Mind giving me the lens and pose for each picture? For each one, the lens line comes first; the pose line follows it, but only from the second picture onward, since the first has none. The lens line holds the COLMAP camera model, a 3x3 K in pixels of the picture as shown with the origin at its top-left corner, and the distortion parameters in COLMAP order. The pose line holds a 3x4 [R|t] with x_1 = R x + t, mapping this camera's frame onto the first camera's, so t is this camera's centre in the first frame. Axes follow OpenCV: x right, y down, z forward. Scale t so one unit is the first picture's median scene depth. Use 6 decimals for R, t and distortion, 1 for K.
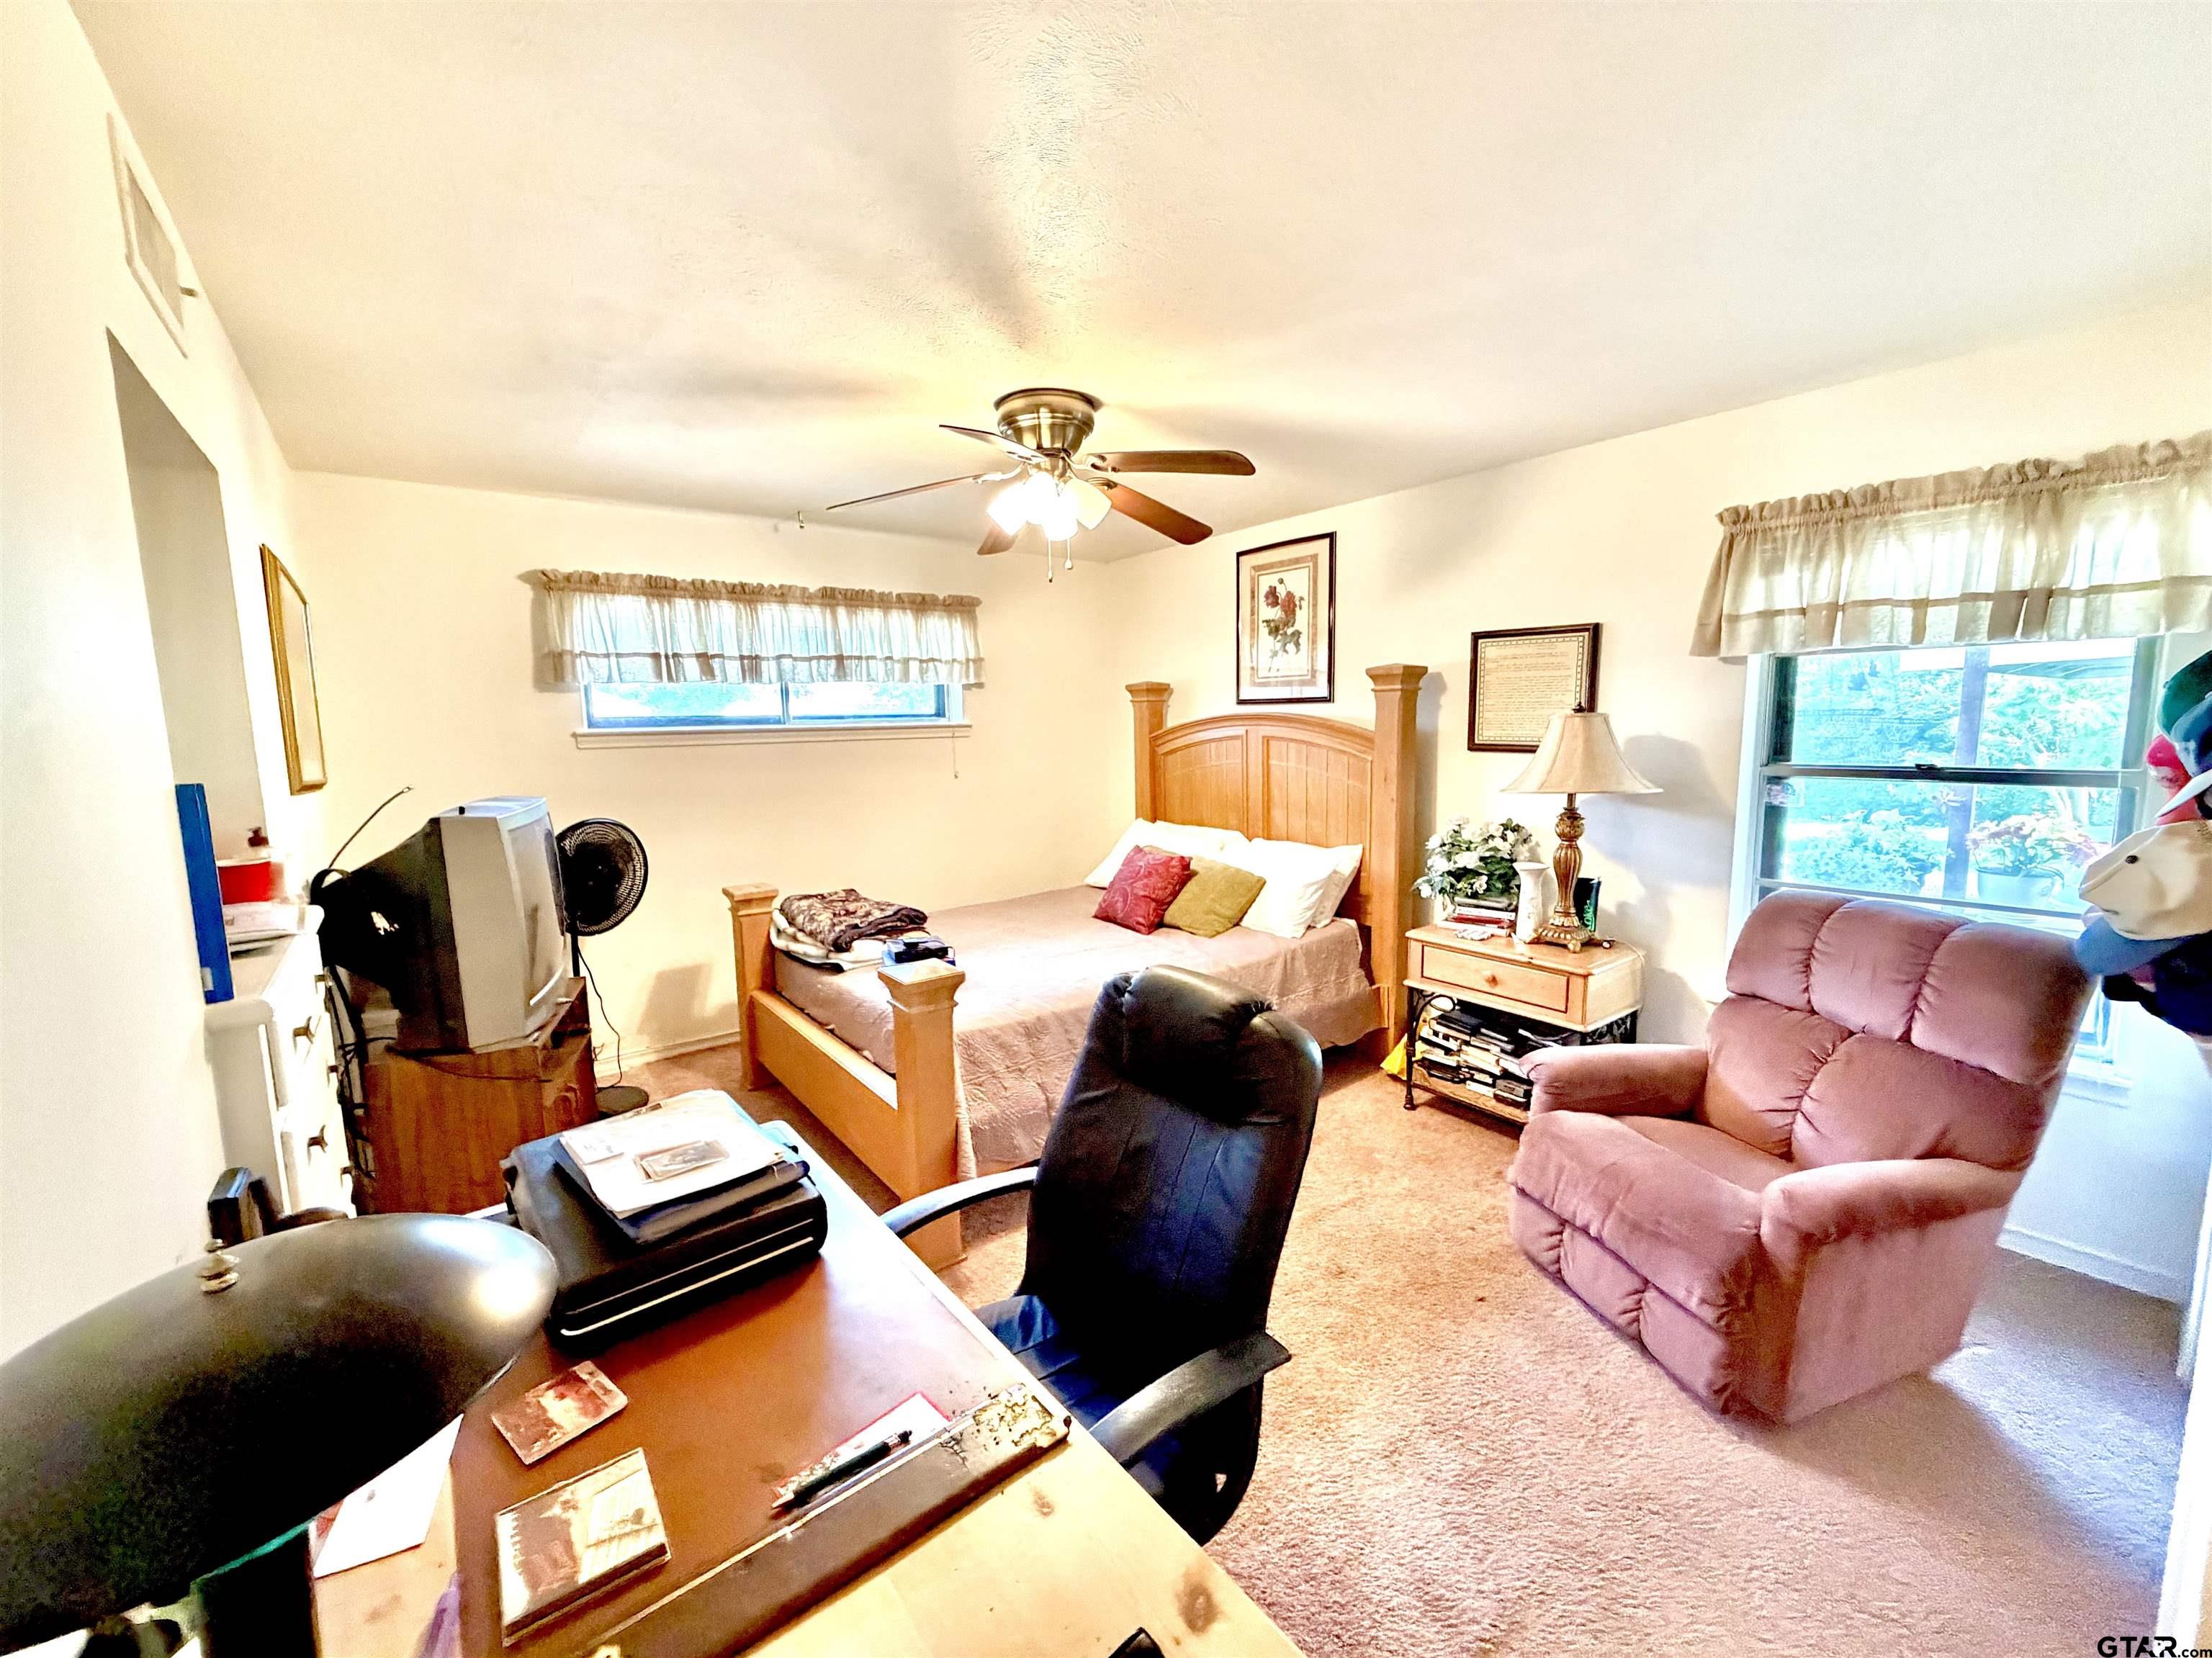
lens RADIAL K [[875.8, 0, 1108.2], [0, 875.8, 823.2], [0, 0, 1]] dist [-0.004099, -0.000424]
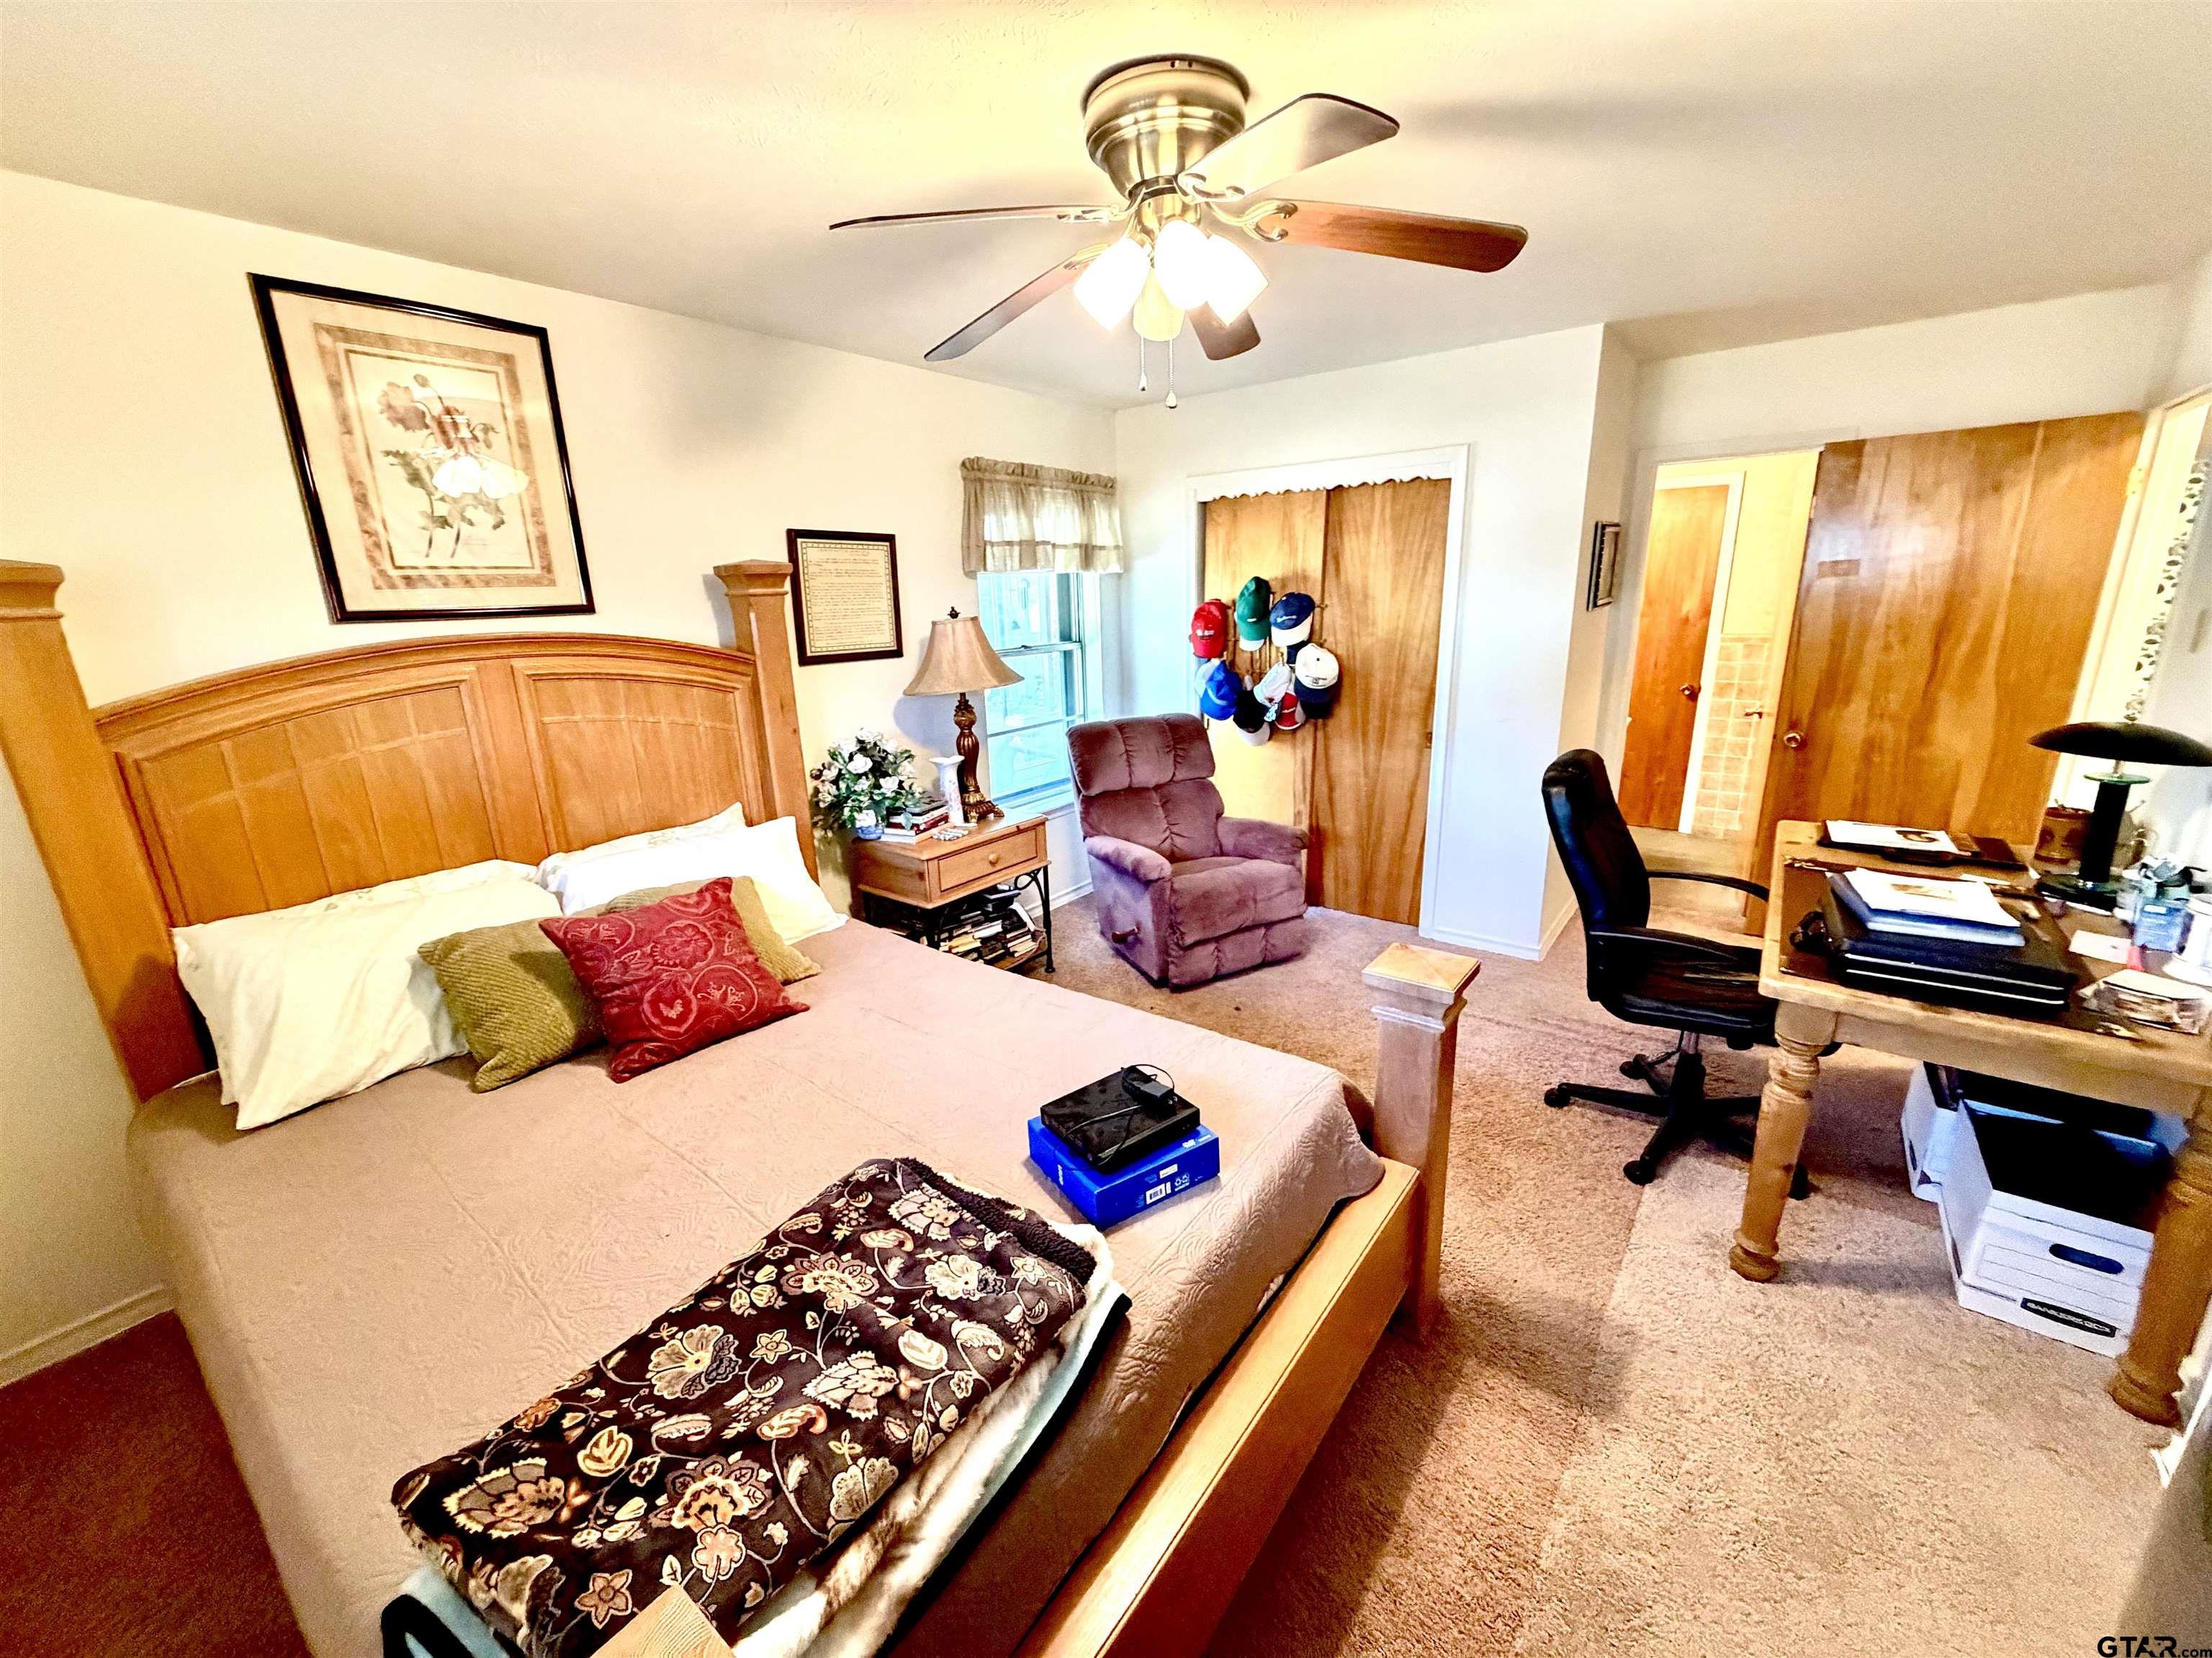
lens RADIAL K [[875.8, 0, 1103.6], [0, 875.8, 831.5], [0, 0, 1]] dist [-0.004099, -0.000424]
pose [[-0.243590, -0.224553, 0.943525, -0.550528], [0.161897, 0.949765, 0.267835, -0.112315], [-0.956270, 0.217996, -0.194999, 0.925036]]
